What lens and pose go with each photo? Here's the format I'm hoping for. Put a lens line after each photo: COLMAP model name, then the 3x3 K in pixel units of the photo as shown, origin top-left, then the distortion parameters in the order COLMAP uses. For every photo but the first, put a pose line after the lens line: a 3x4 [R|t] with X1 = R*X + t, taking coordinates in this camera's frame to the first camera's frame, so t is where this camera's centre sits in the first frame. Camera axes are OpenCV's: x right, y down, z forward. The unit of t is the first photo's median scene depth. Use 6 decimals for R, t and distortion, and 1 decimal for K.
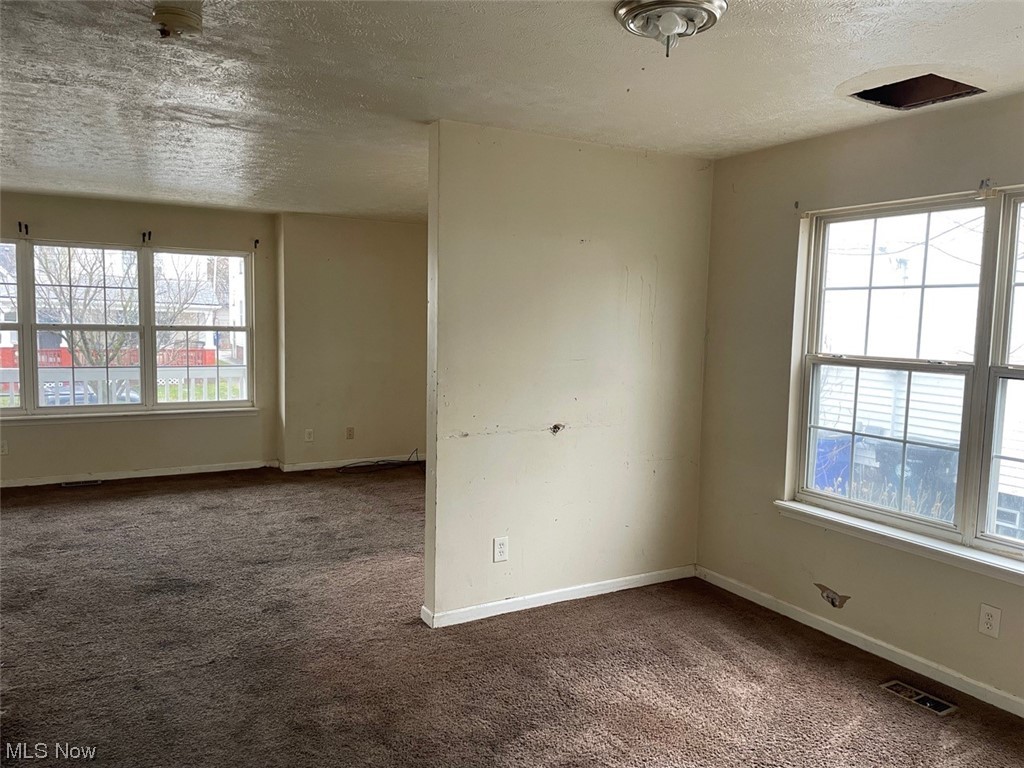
lens RADIAL K [[771.8, 0, 512.0], [0, 771.8, 384.0], [0, 0, 1]] dist [0.107870, -0.113556]
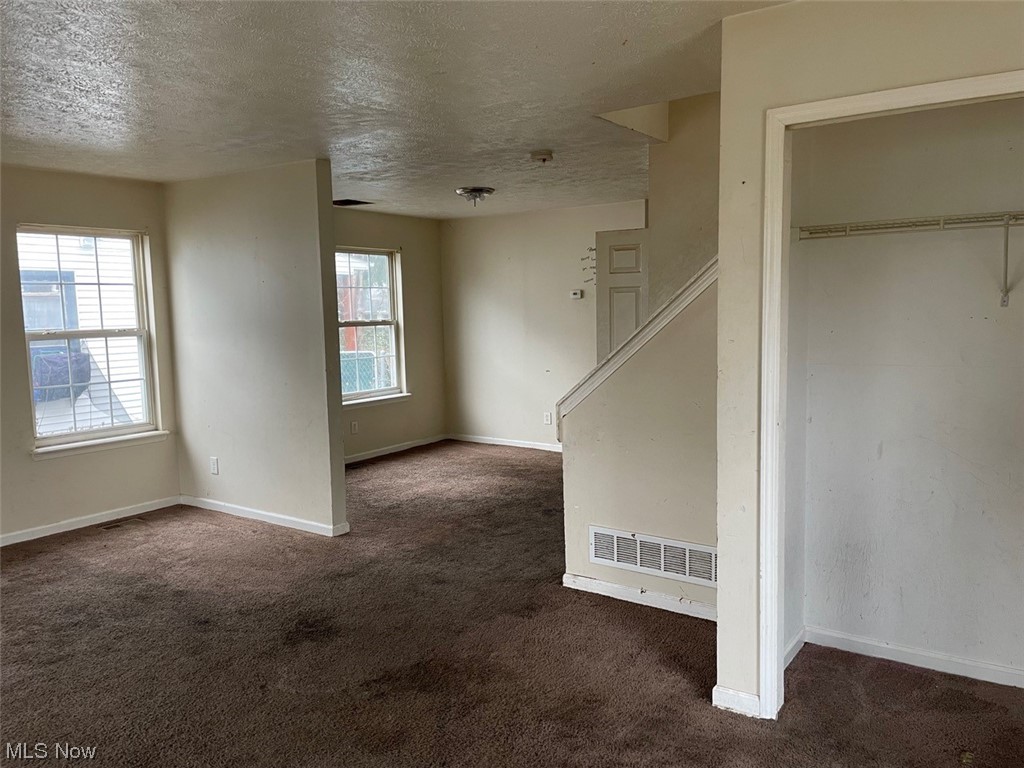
lens RADIAL K [[771.5, 0, 512.0], [0, 771.5, 384.0], [0, 0, 1]] dist [0.059028, -0.108216]
pose [[-0.429872, -0.105111, 0.896751, -1.416899], [0.091347, 0.983041, 0.159014, -0.133617], [-0.898257, 0.150271, -0.412980, 1.259879]]
